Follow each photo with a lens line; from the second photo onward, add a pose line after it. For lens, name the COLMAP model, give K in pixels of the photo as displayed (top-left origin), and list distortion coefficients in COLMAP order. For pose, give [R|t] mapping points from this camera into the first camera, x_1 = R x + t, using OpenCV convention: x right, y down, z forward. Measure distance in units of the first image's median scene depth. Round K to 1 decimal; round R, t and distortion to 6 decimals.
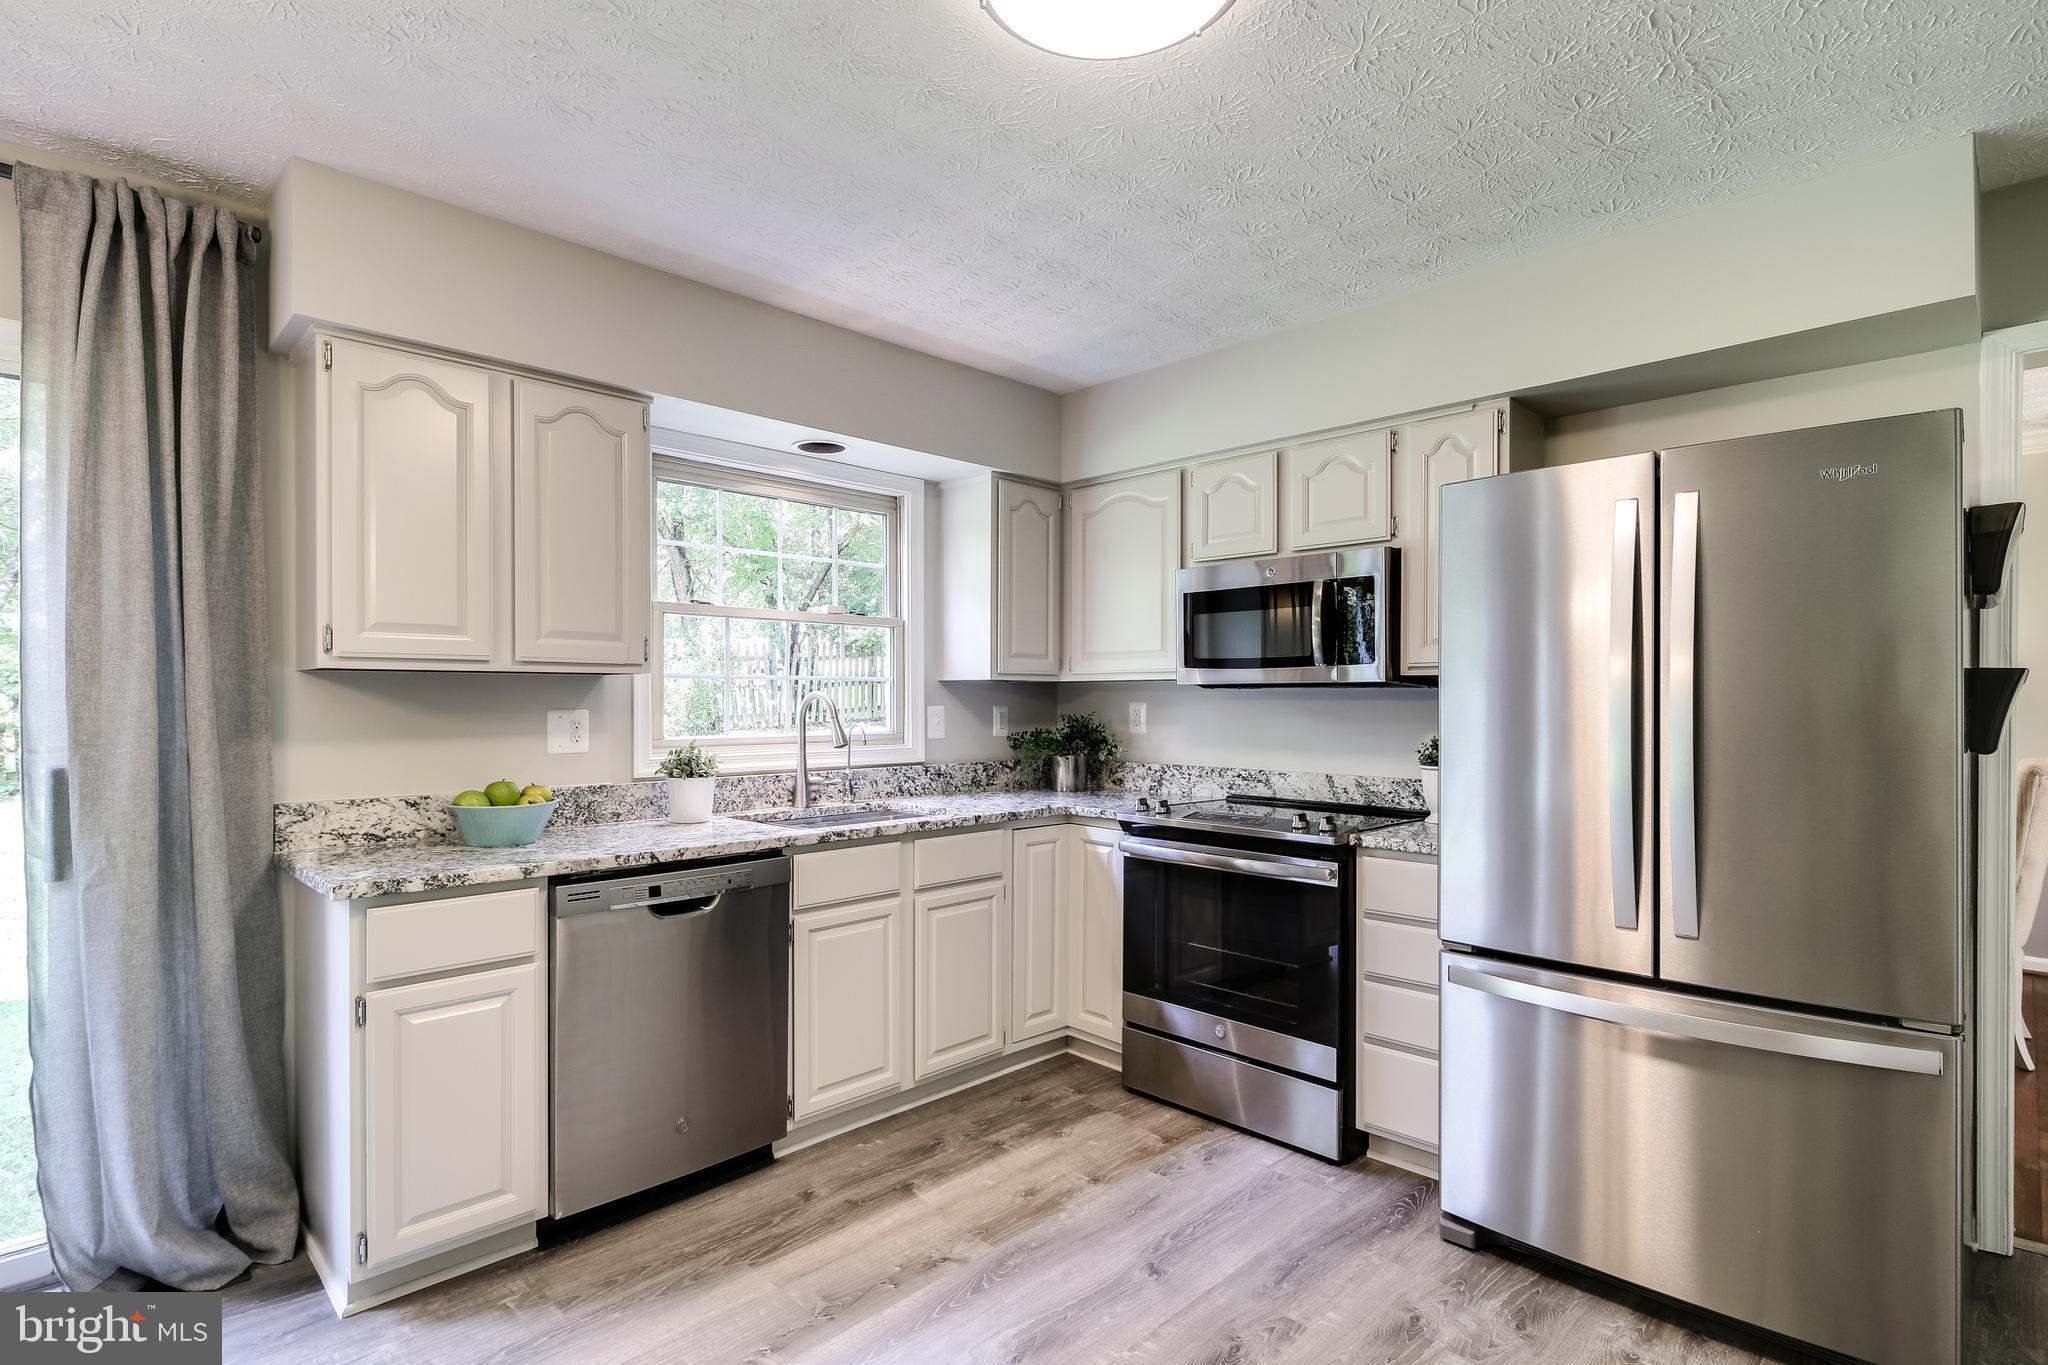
lens RADIAL K [[996.2, 0, 1028.7], [0, 996.2, 687.6], [0, 0, 1]] dist [0.001263, -0.000006]
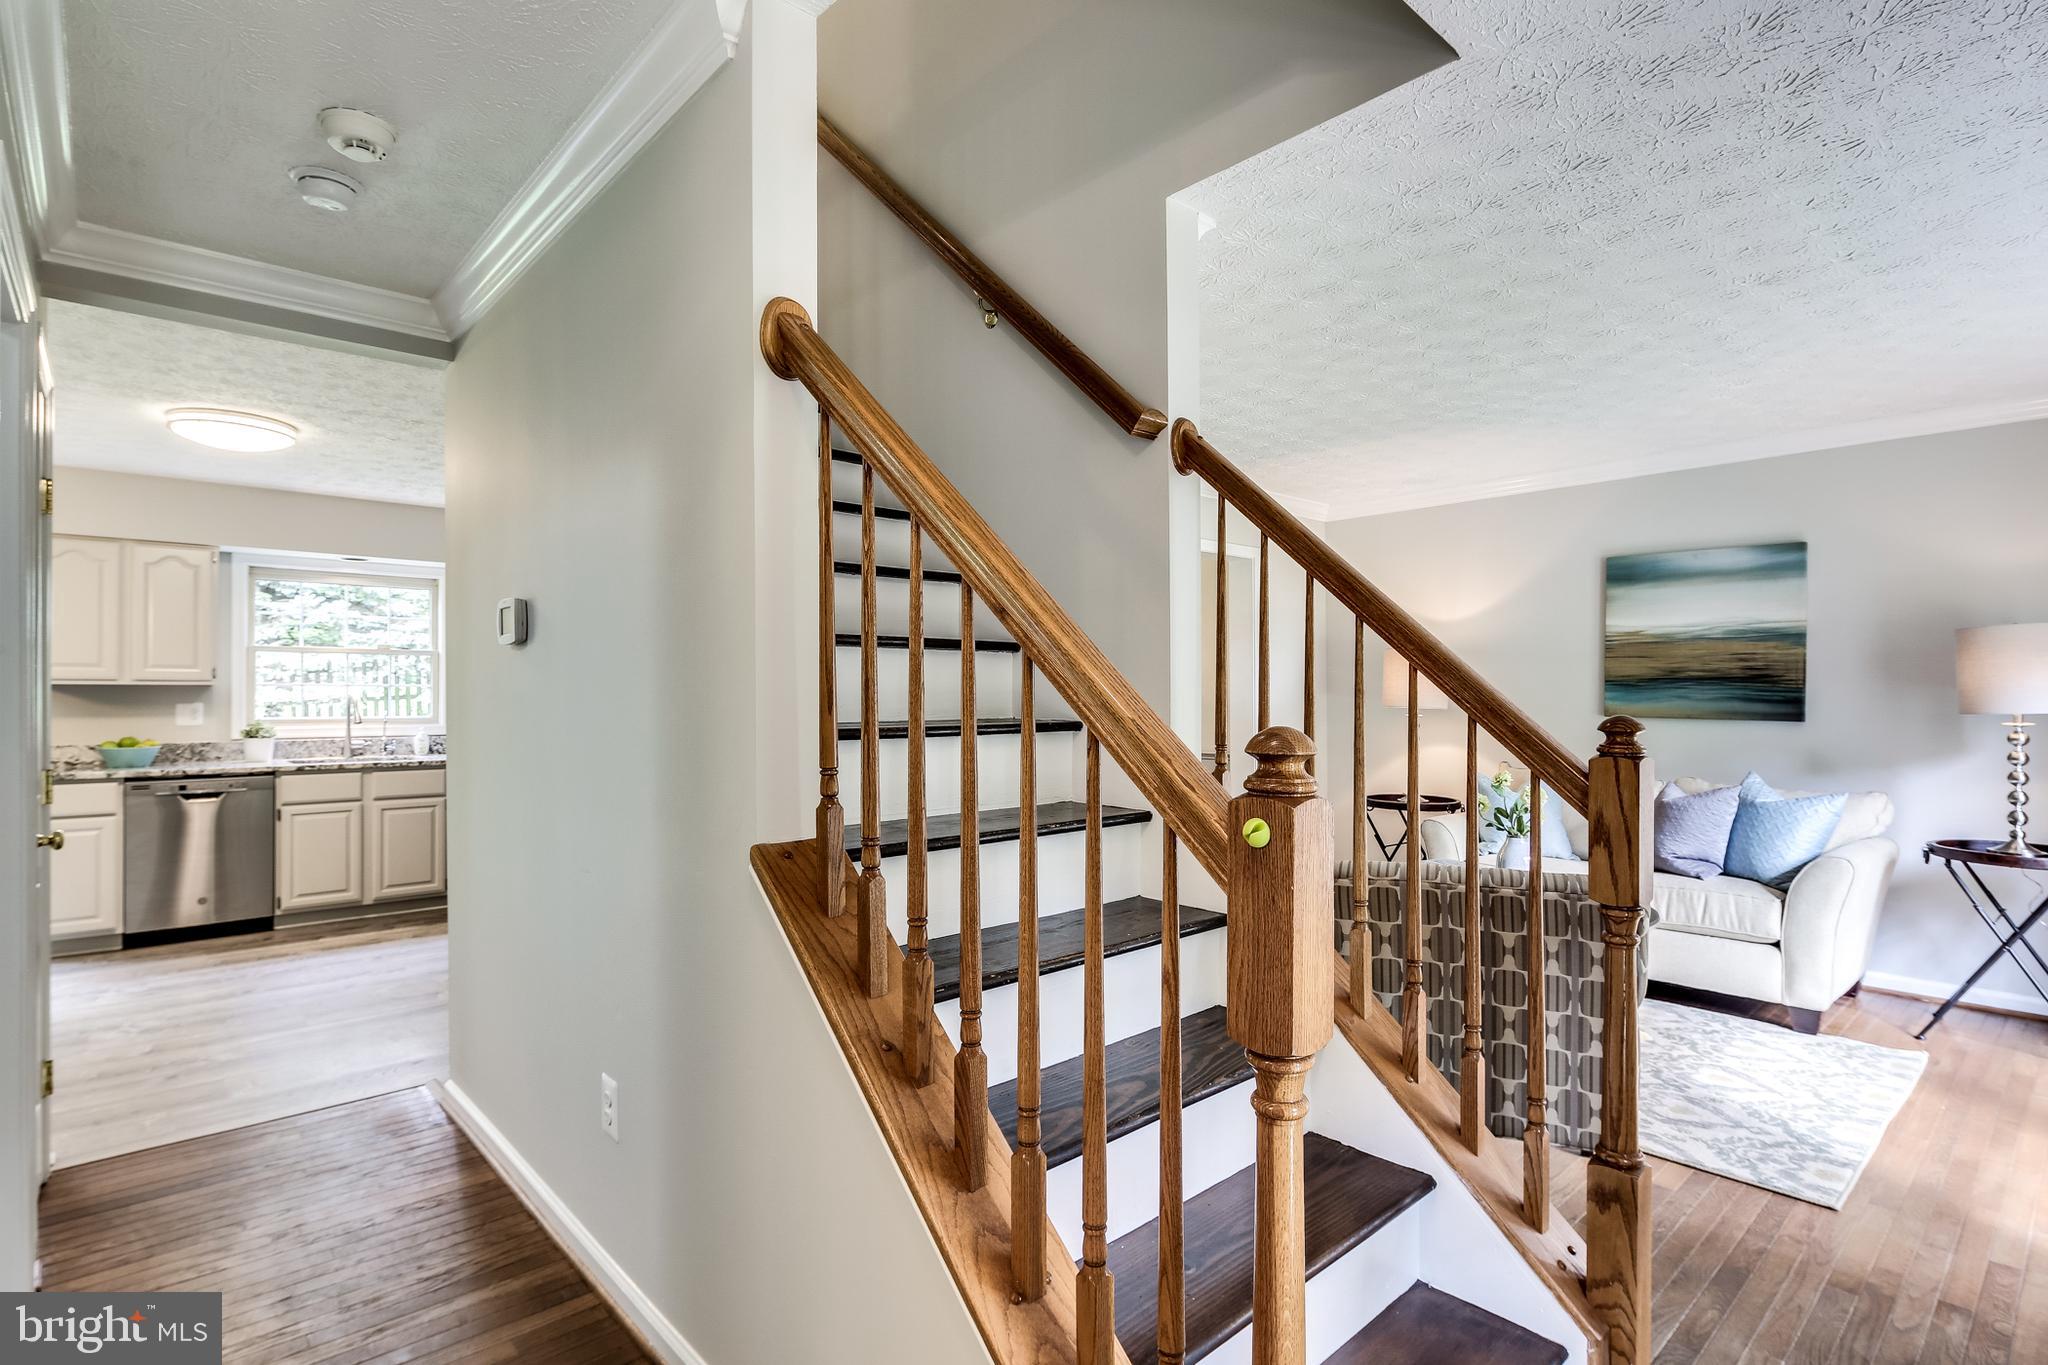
lens RADIAL K [[996.2, 0, 1018.9], [0, 996.2, 687.9], [0, 0, 1]] dist [0.001263, -0.000006]
pose [[0.998598, 0.004957, -0.052709, 1.347158], [-0.004796, 0.999983, 0.003185, -0.022953], [0.052724, -0.002927, 0.998605, -0.920796]]
